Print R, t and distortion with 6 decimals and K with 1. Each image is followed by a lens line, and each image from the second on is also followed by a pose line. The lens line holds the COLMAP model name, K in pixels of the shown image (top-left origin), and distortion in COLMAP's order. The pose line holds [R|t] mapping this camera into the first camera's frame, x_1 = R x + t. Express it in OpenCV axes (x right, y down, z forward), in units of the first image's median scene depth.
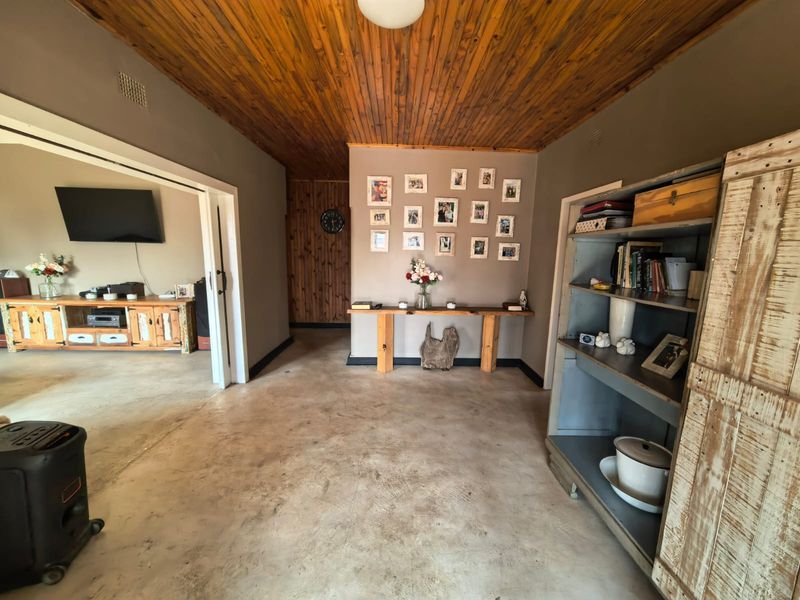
lens RADIAL K [[315.7, 0, 404.9], [0, 315.7, 302.0], [0, 0, 1]] dist [0.010542, 0.000155]
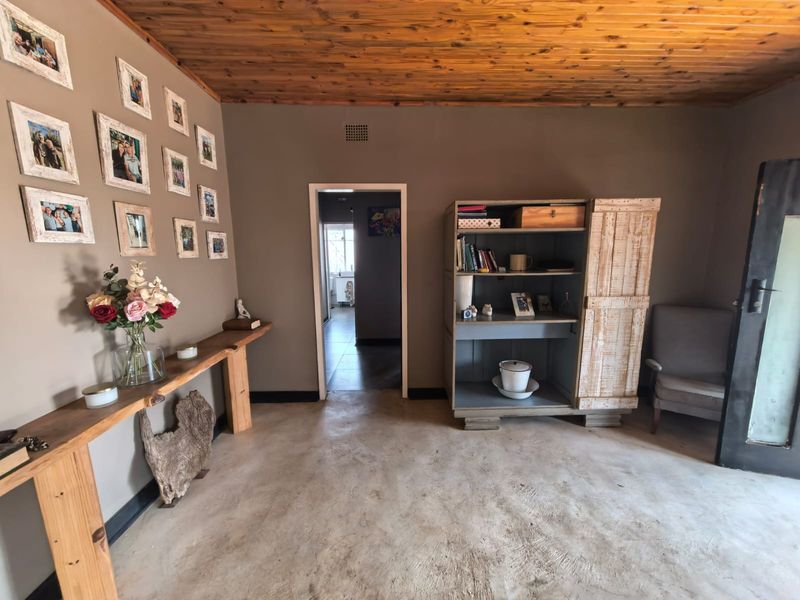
lens RADIAL K [[315.7, 0, 404.9], [0, 315.7, 302.0], [0, 0, 1]] dist [0.010542, 0.000155]
pose [[0.003938, -0.188519, 0.982062, -0.347610], [0.161902, 0.969233, 0.185407, -0.107630], [-0.986799, 0.158268, 0.034338, 0.634049]]
